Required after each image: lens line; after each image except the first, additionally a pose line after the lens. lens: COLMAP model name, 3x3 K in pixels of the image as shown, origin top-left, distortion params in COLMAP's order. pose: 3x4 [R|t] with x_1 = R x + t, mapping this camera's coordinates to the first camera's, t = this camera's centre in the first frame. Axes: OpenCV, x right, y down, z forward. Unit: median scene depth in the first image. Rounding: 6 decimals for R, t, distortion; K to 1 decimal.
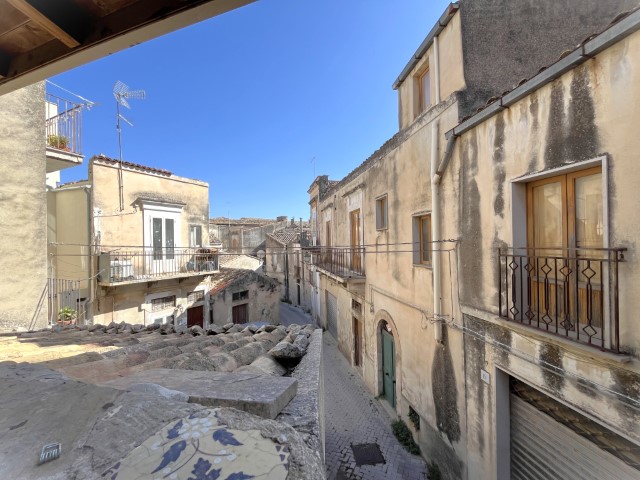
lens RADIAL K [[259.6, 0, 319.3], [0, 259.6, 241.5], [0, 0, 1]] dist [-0.000828, -0.000090]
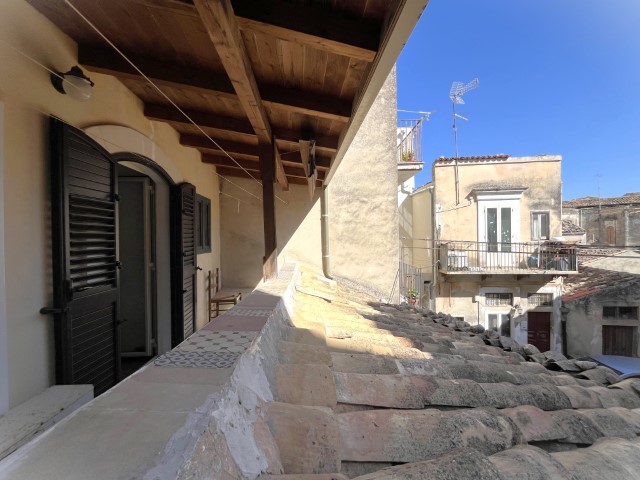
lens RADIAL K [[259.6, 0, 319.3], [0, 259.6, 241.5], [0, 0, 1]] dist [-0.000828, -0.000090]
pose [[0.400258, 0.020233, -0.916179, -0.024578], [0.016440, 0.999437, 0.029254, -0.019935], [0.916255, -0.026771, 0.399700, 0.126932]]
